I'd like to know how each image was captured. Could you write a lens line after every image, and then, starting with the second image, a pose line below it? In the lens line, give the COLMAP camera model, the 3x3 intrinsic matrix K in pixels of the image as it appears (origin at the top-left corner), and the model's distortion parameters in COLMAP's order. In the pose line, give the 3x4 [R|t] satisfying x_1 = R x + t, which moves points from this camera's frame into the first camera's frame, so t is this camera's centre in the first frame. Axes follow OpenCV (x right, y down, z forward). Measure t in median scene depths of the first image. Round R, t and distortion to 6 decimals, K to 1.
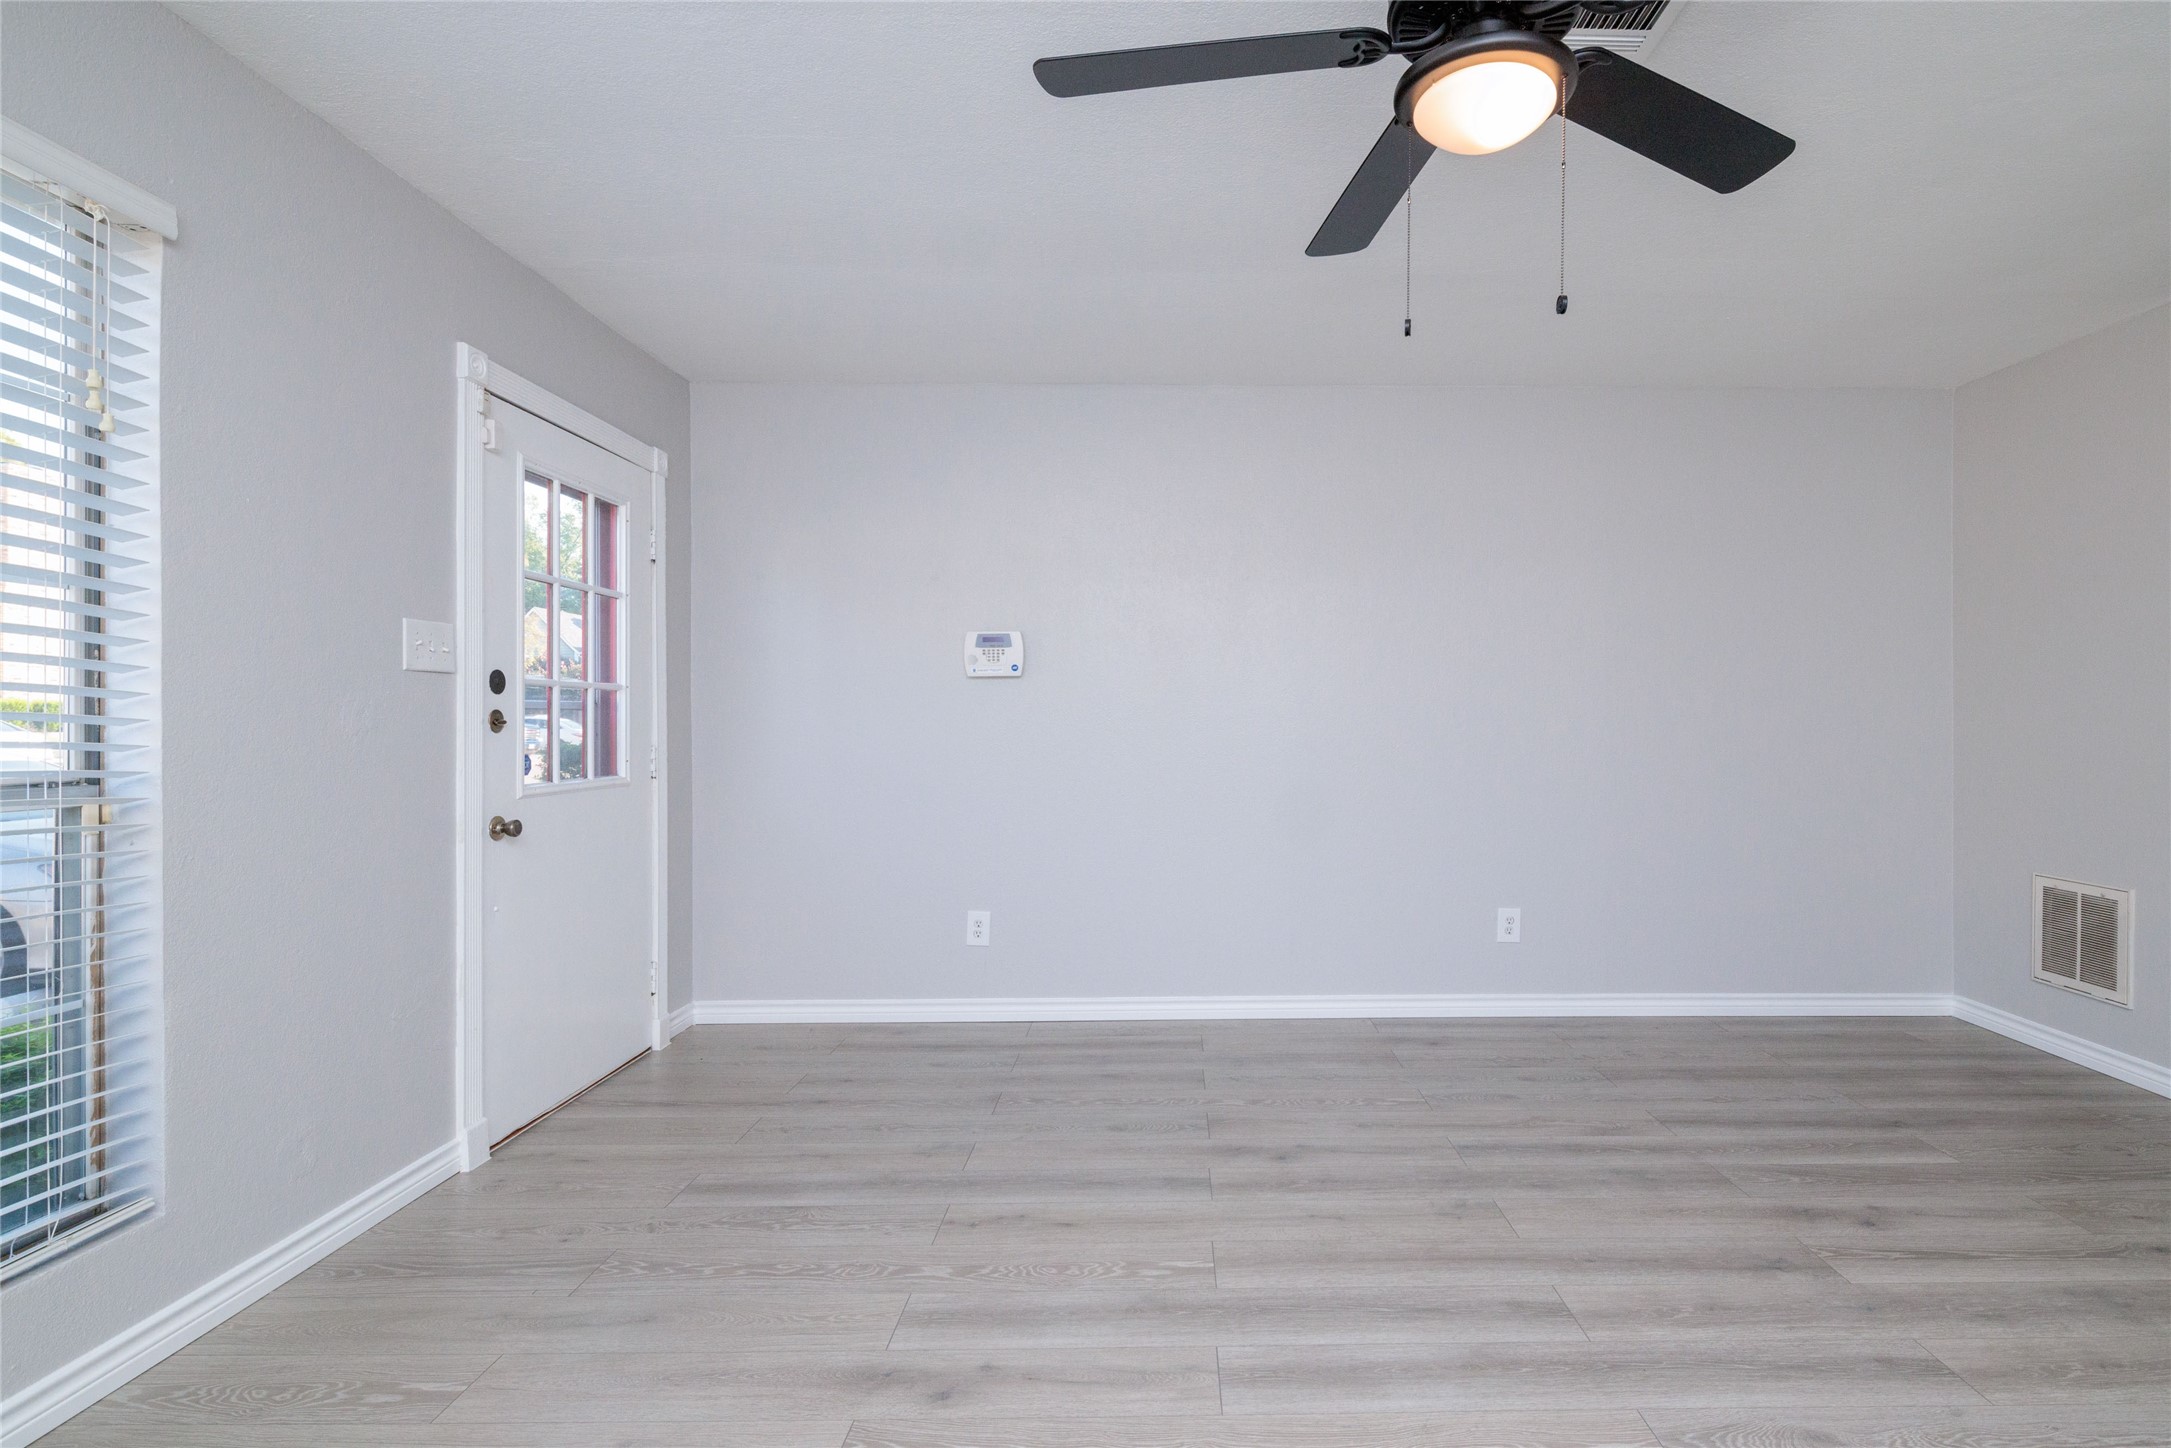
lens RADIAL K [[1057.0, 0, 1134.1], [0, 1057.0, 724.6], [0, 0, 1]] dist [0.004656, -0.004236]
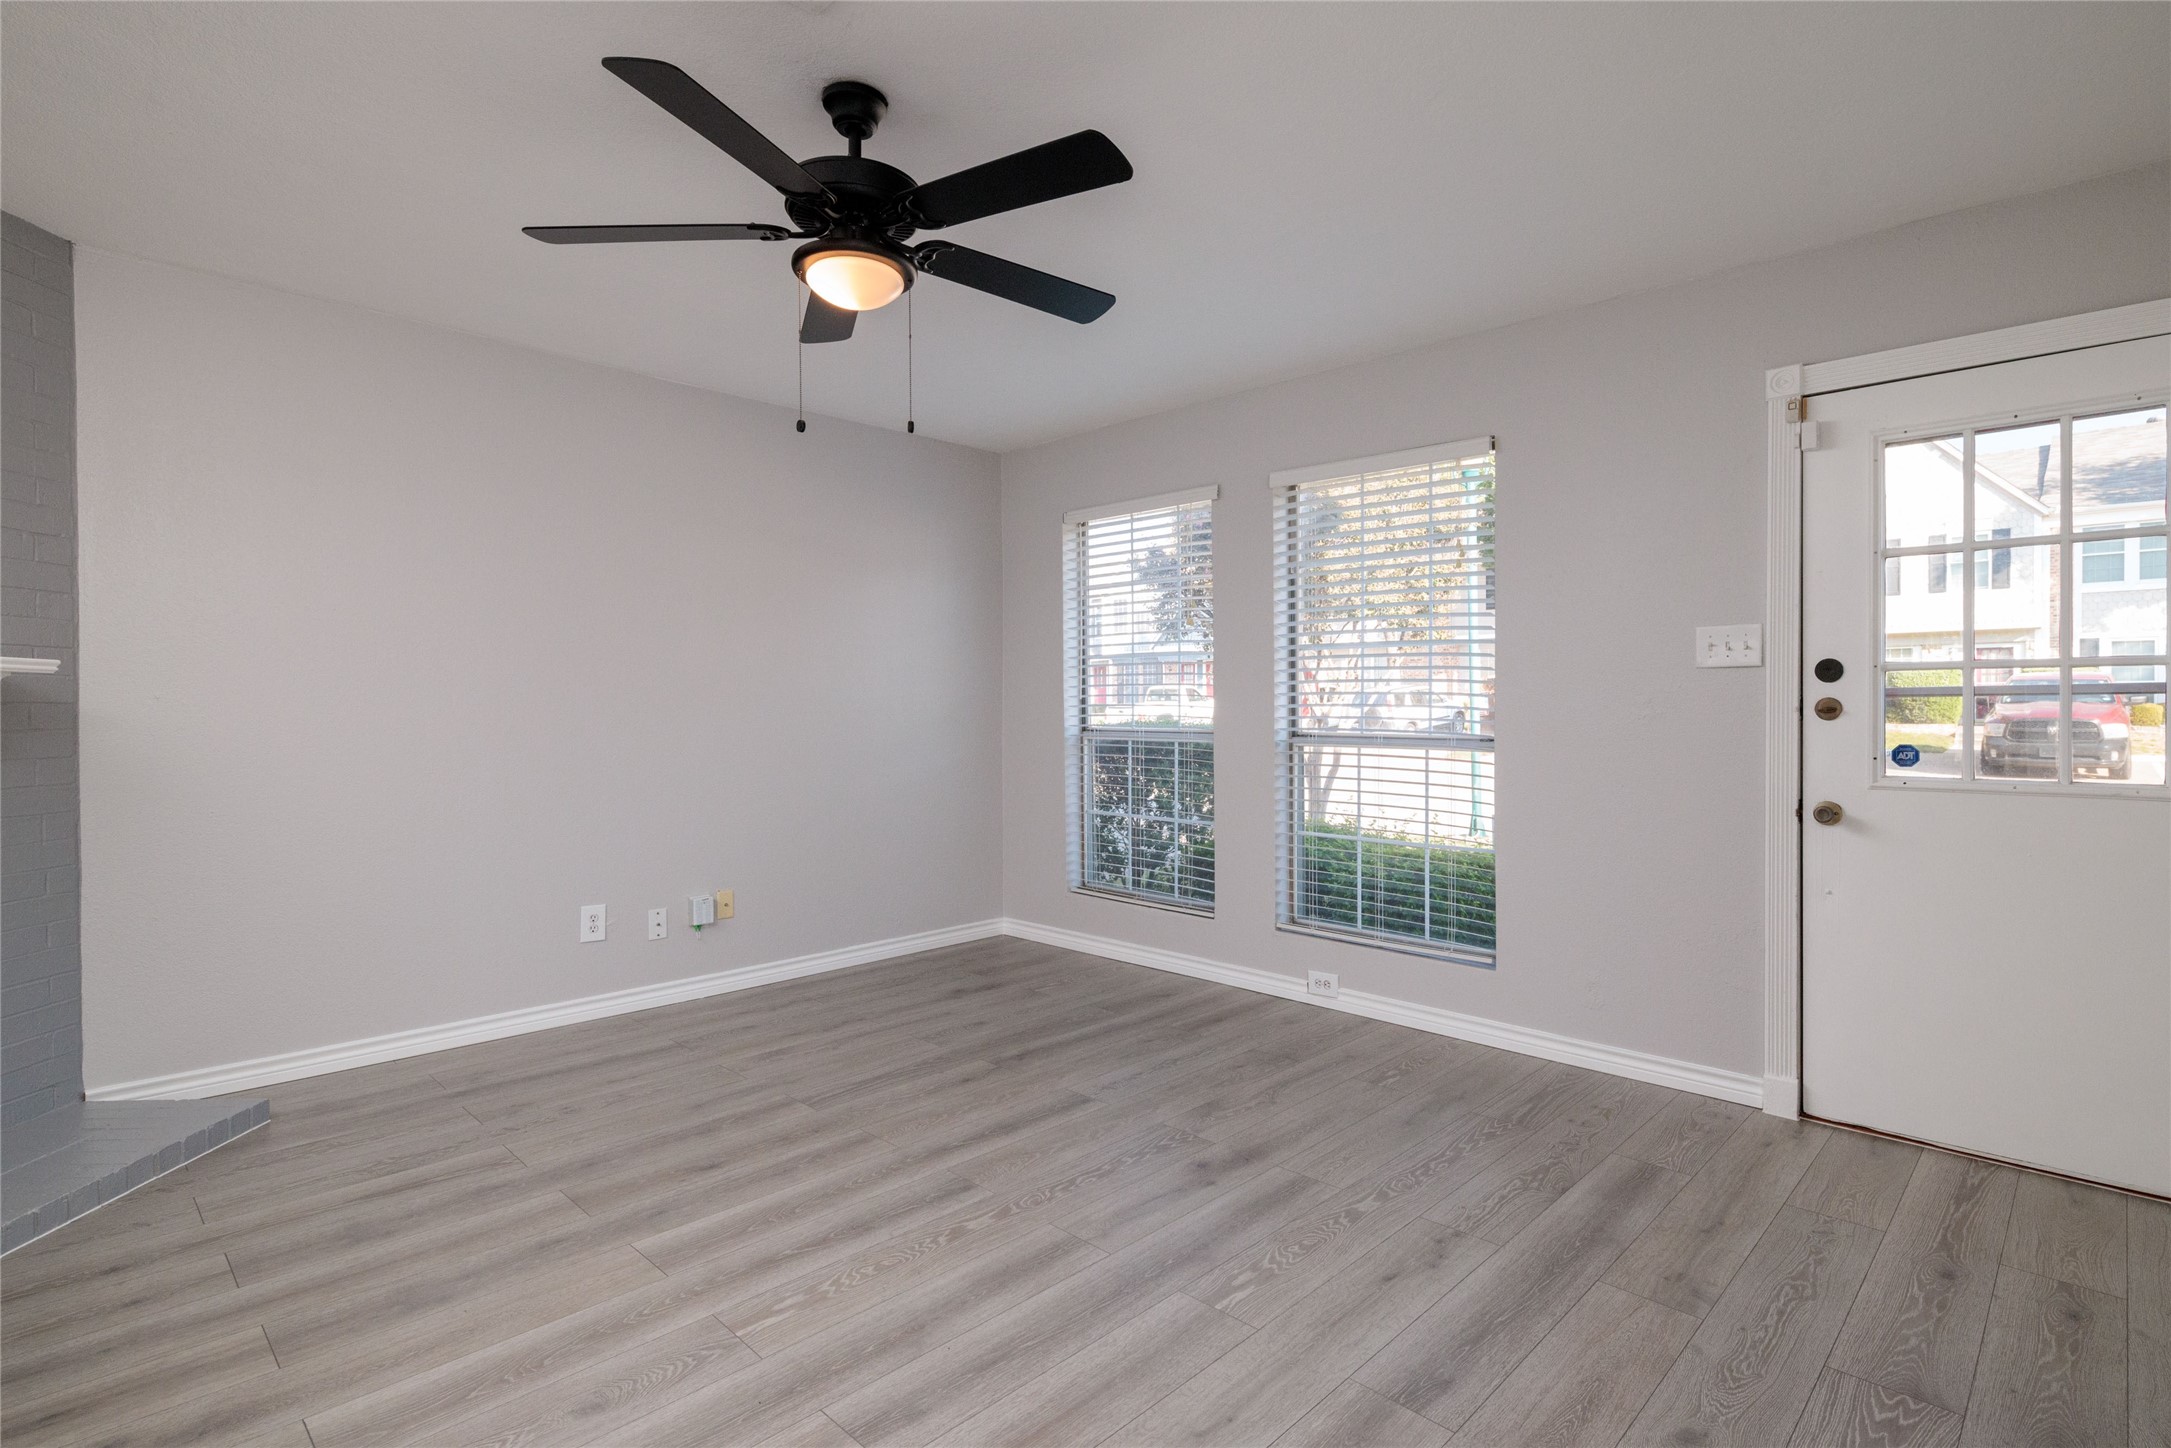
lens RADIAL K [[1015.2, 0, 1133.3], [0, 1015.2, 722.5], [0, 0, 1]] dist [0.002826, -0.003335]
pose [[-0.653035, 0.007899, -0.757286, 0.620037], [-0.003281, 0.999907, 0.013259, -0.000845], [0.757321, 0.011143, -0.652948, 1.206762]]
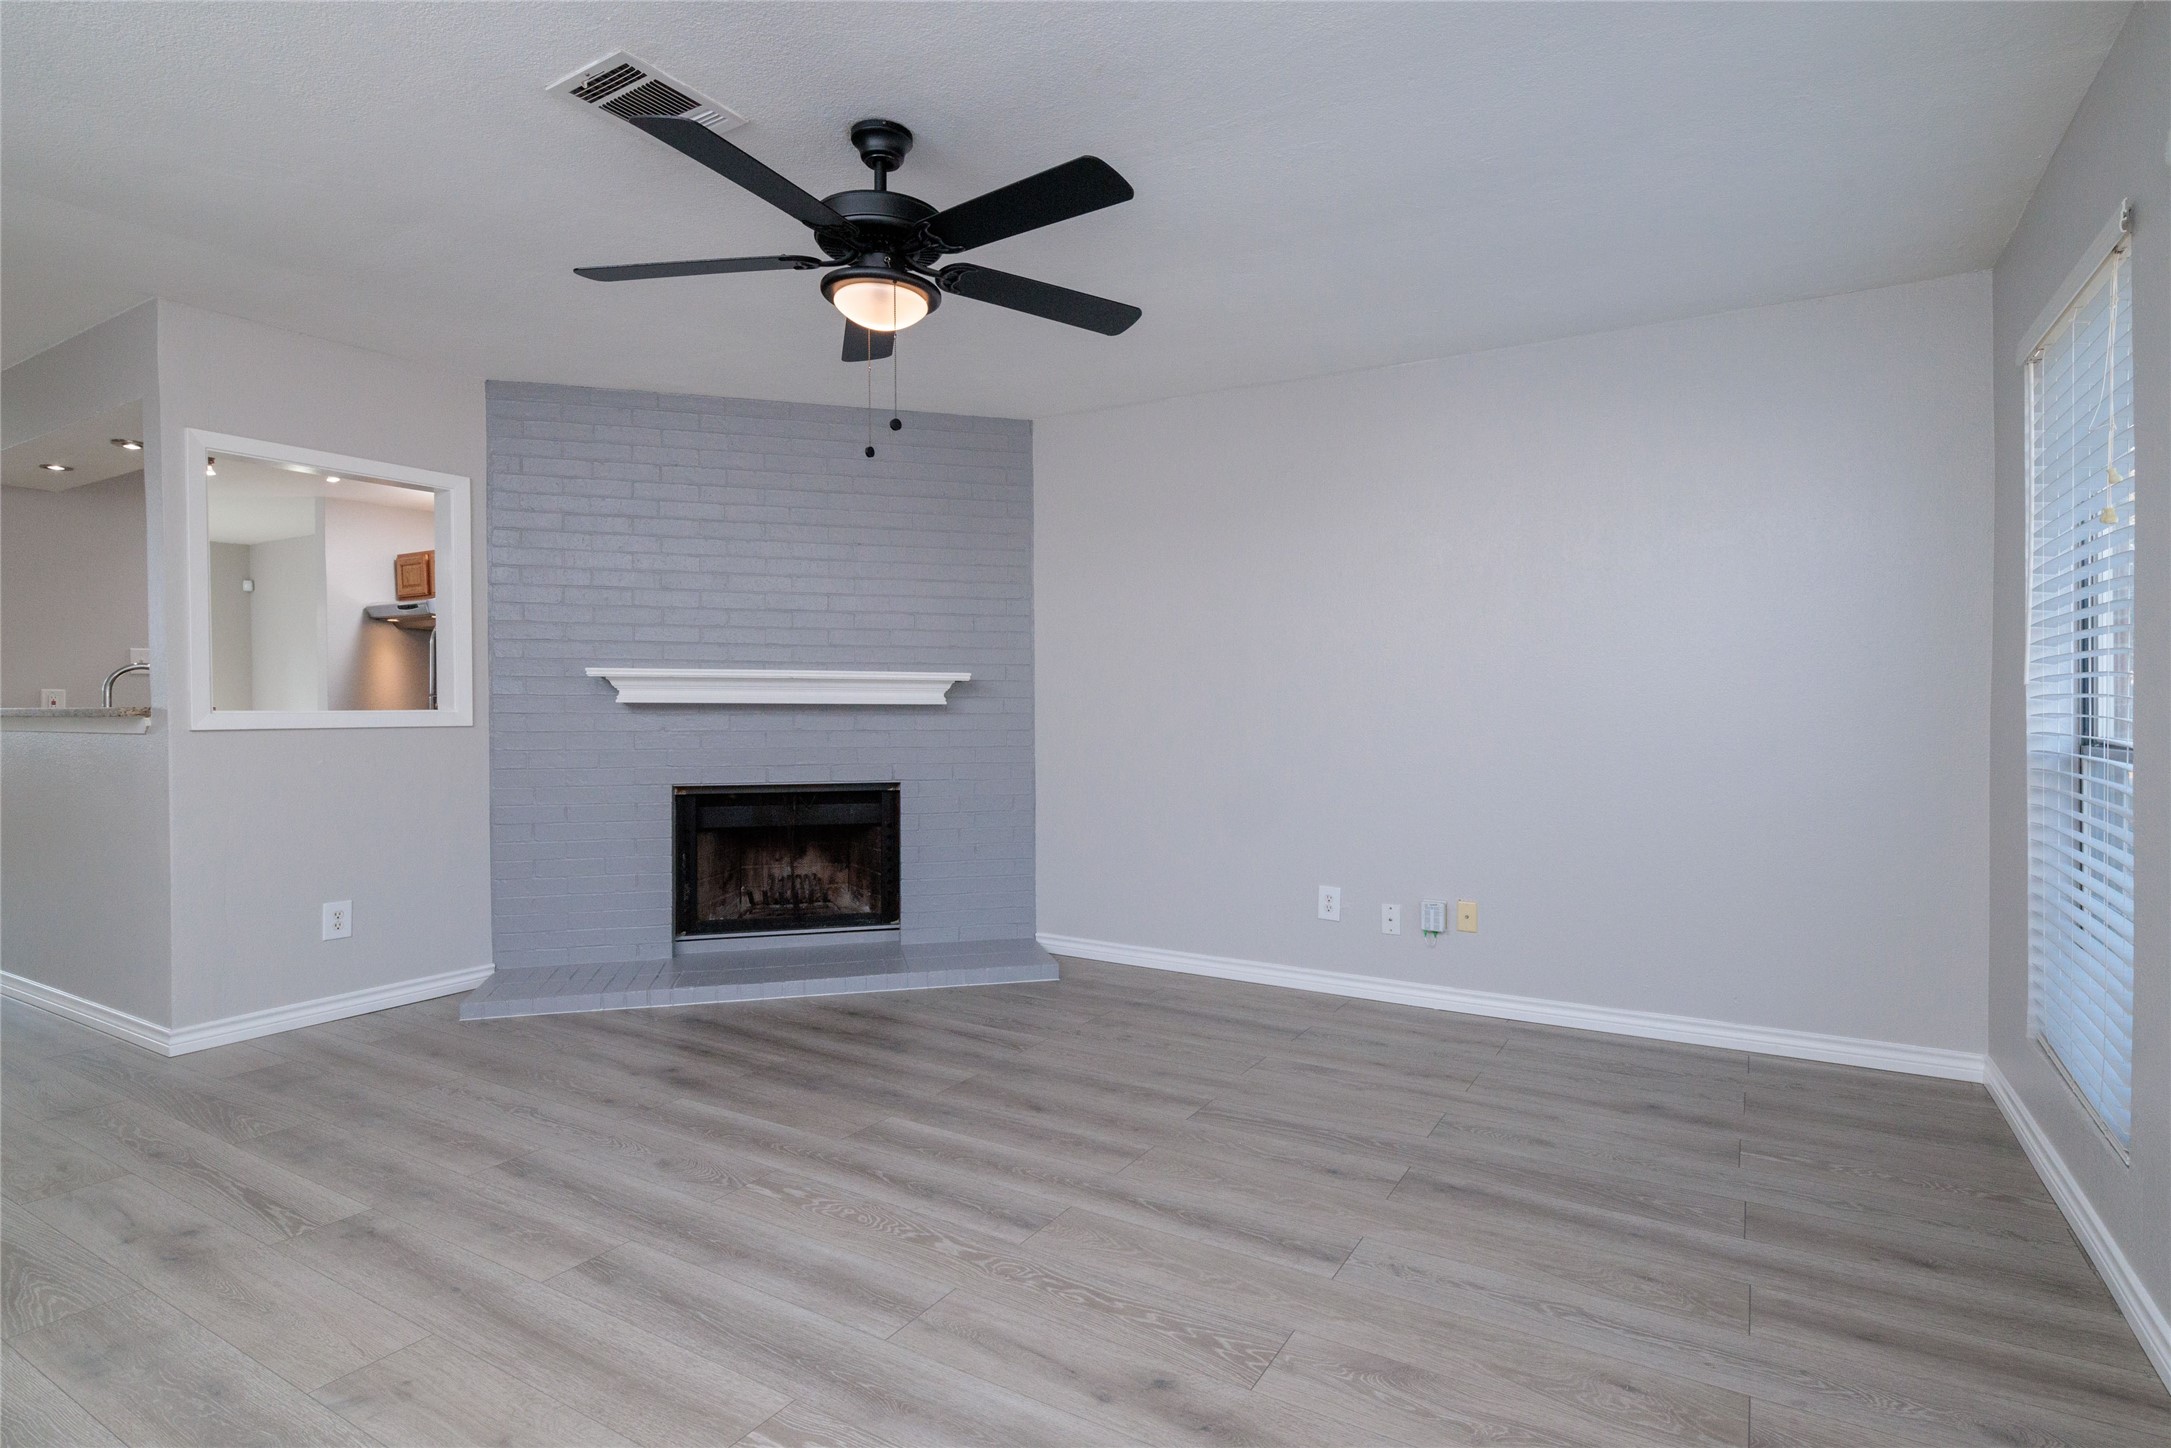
lens RADIAL K [[1057.0, 0, 1171.0], [0, 1057.0, 707.6], [0, 0, 1]] dist [0.004656, -0.004236]
pose [[-0.898955, -0.001929, 0.438036, -0.399607], [-0.001740, 0.999998, 0.000833, 0.010068], [-0.438037, -0.000013, -0.898957, 1.219576]]
